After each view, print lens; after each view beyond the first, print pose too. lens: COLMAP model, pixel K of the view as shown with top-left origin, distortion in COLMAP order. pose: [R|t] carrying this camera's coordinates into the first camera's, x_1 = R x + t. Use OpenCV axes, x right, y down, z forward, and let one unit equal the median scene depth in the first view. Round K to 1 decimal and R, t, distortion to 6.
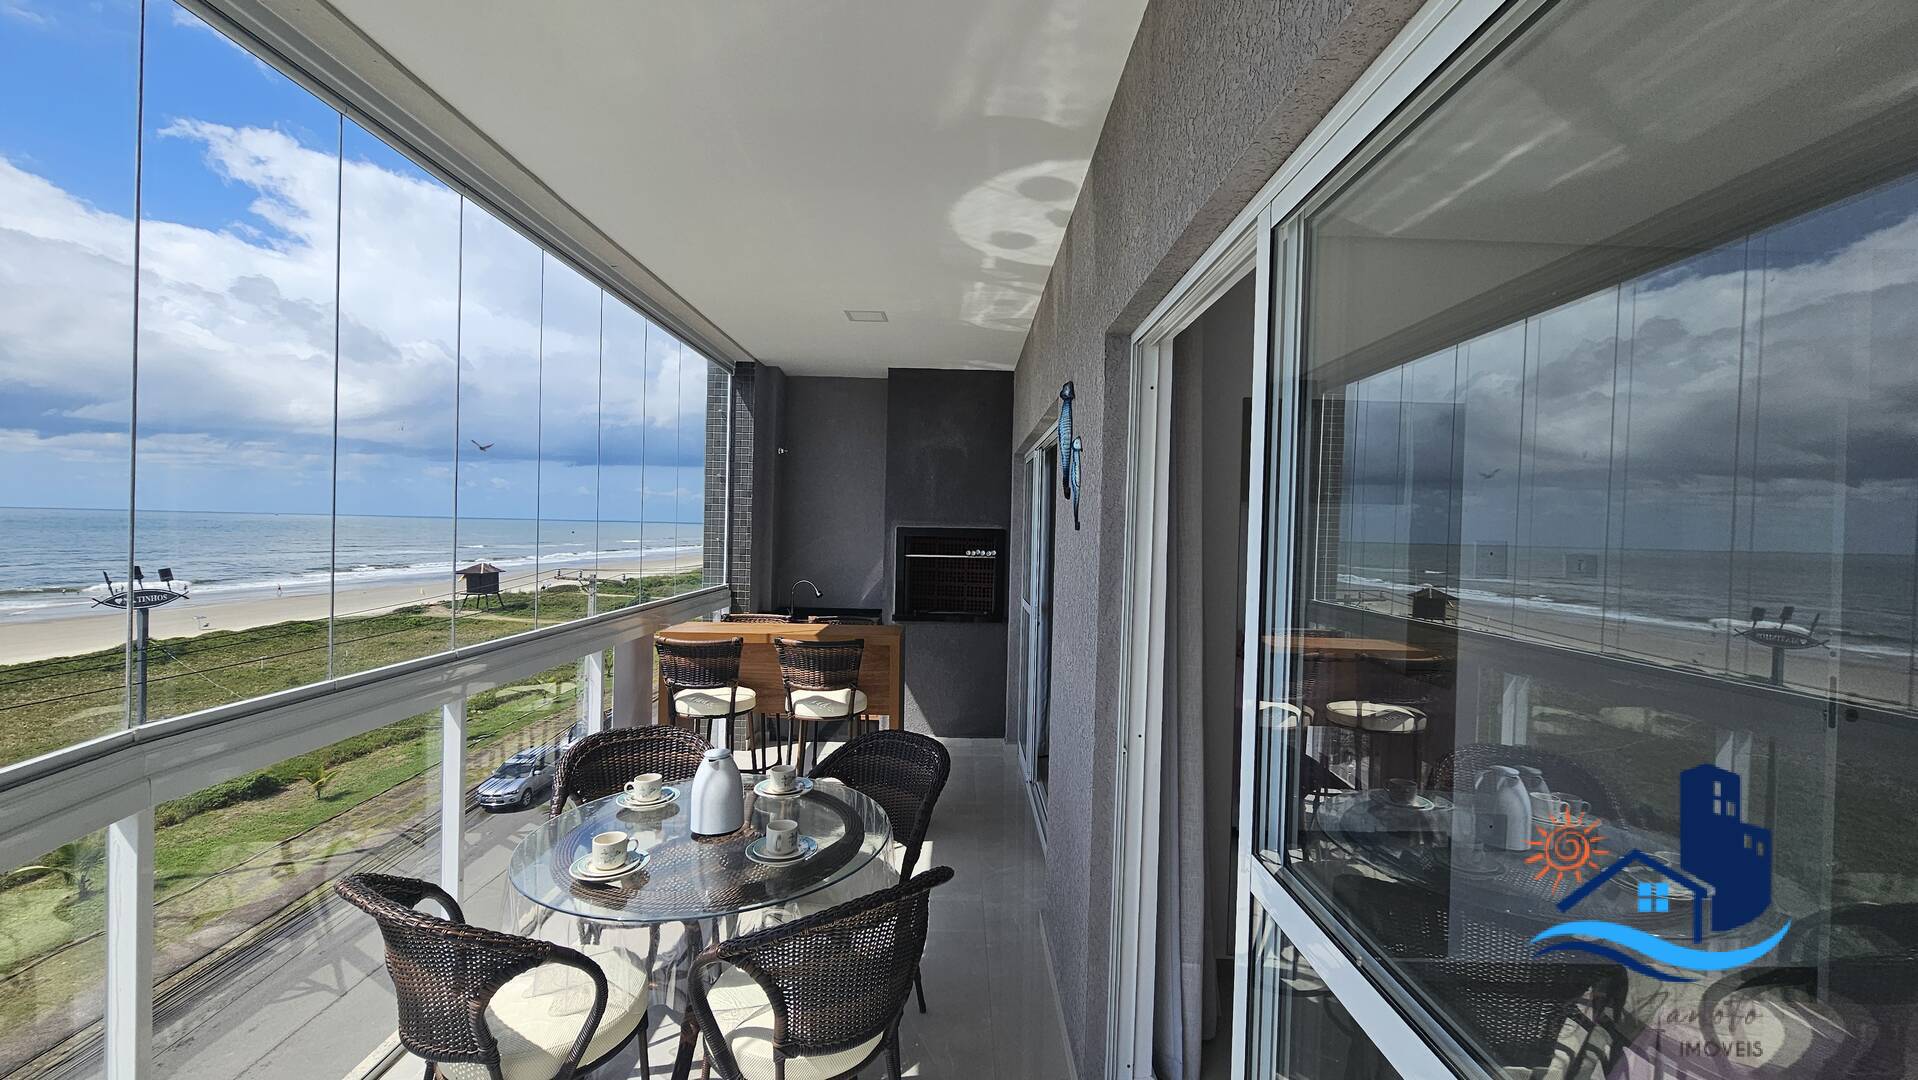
lens RADIAL K [[791.4, 0, 966.4], [0, 791.4, 536.1], [0, 0, 1]] dist [-0.001791, 0.000081]
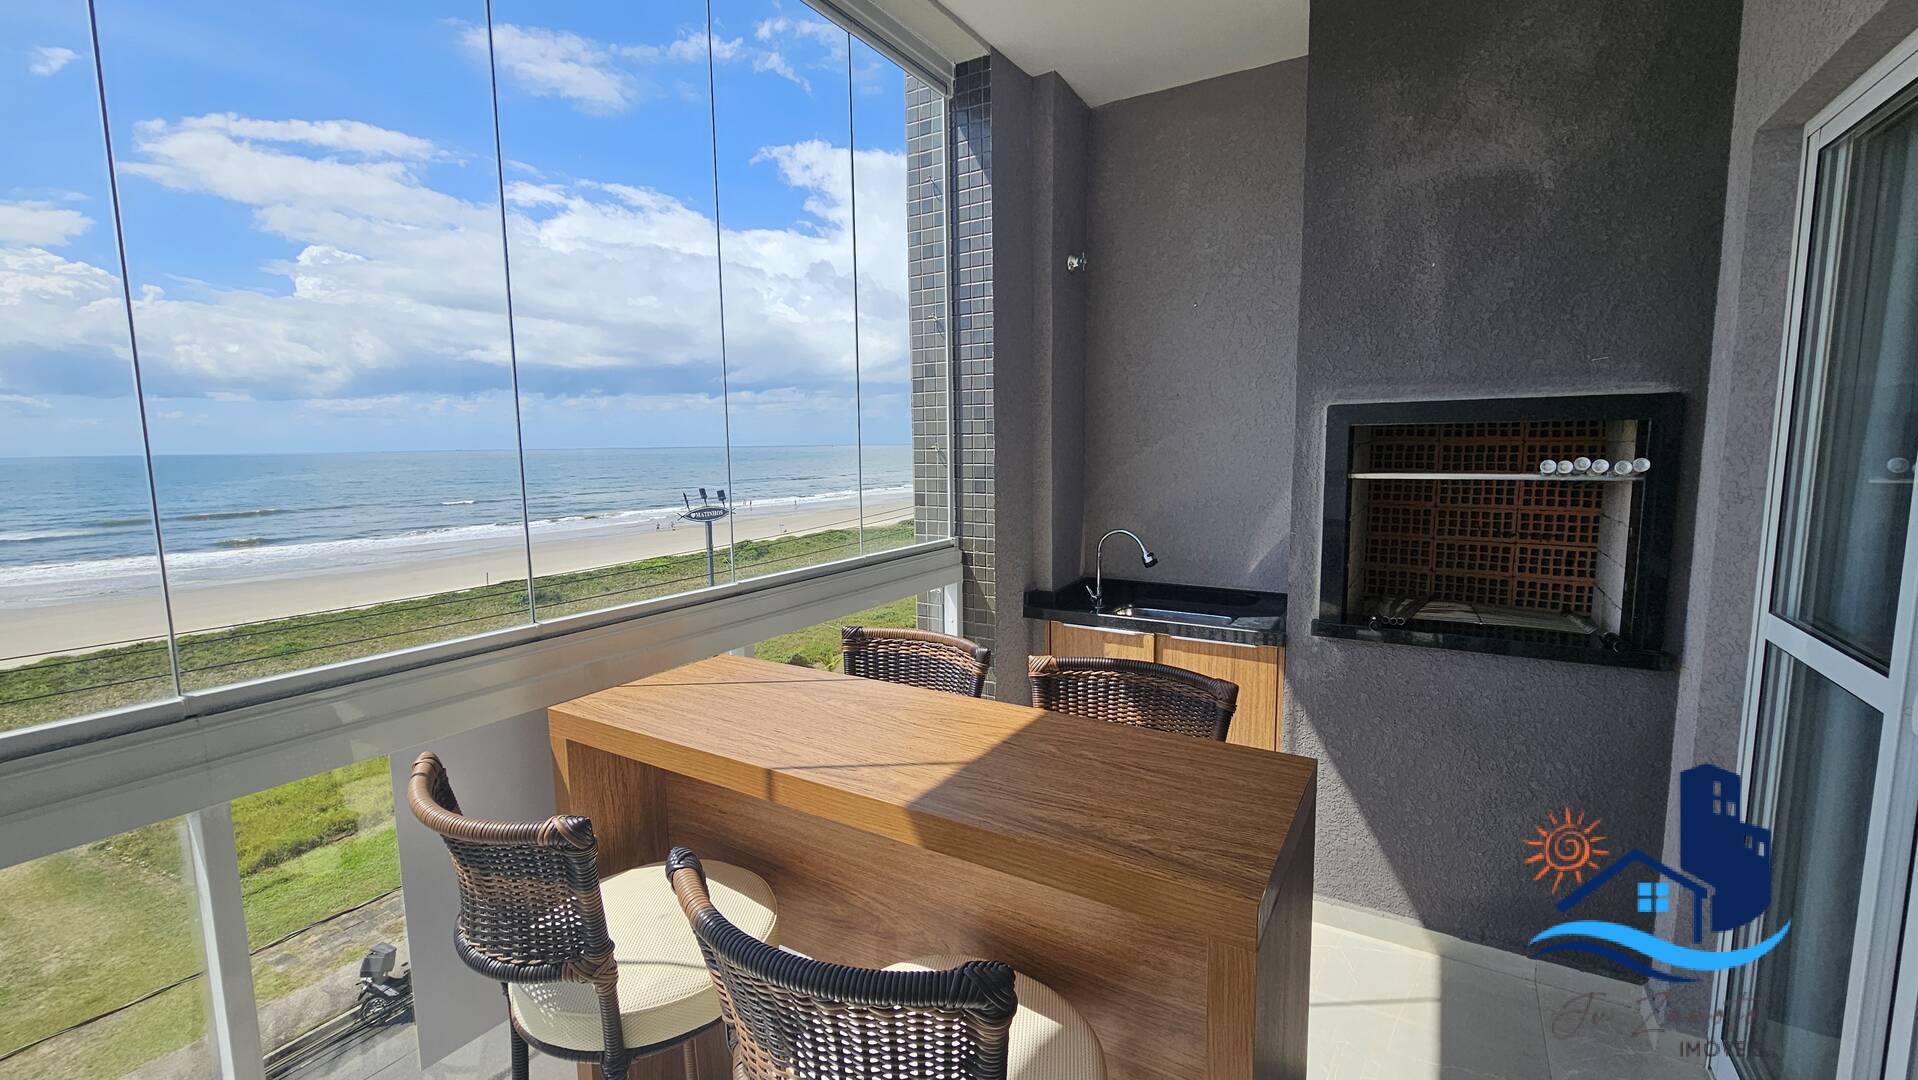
lens RADIAL K [[791.4, 0, 966.4], [0, 791.4, 536.1], [0, 0, 1]] dist [-0.001791, 0.000081]
pose [[0.851115, 0.025048, -0.524382, -0.032477], [0.030199, 0.994871, 0.096538, 0.010790], [0.524110, -0.098001, 0.845993, 0.555588]]
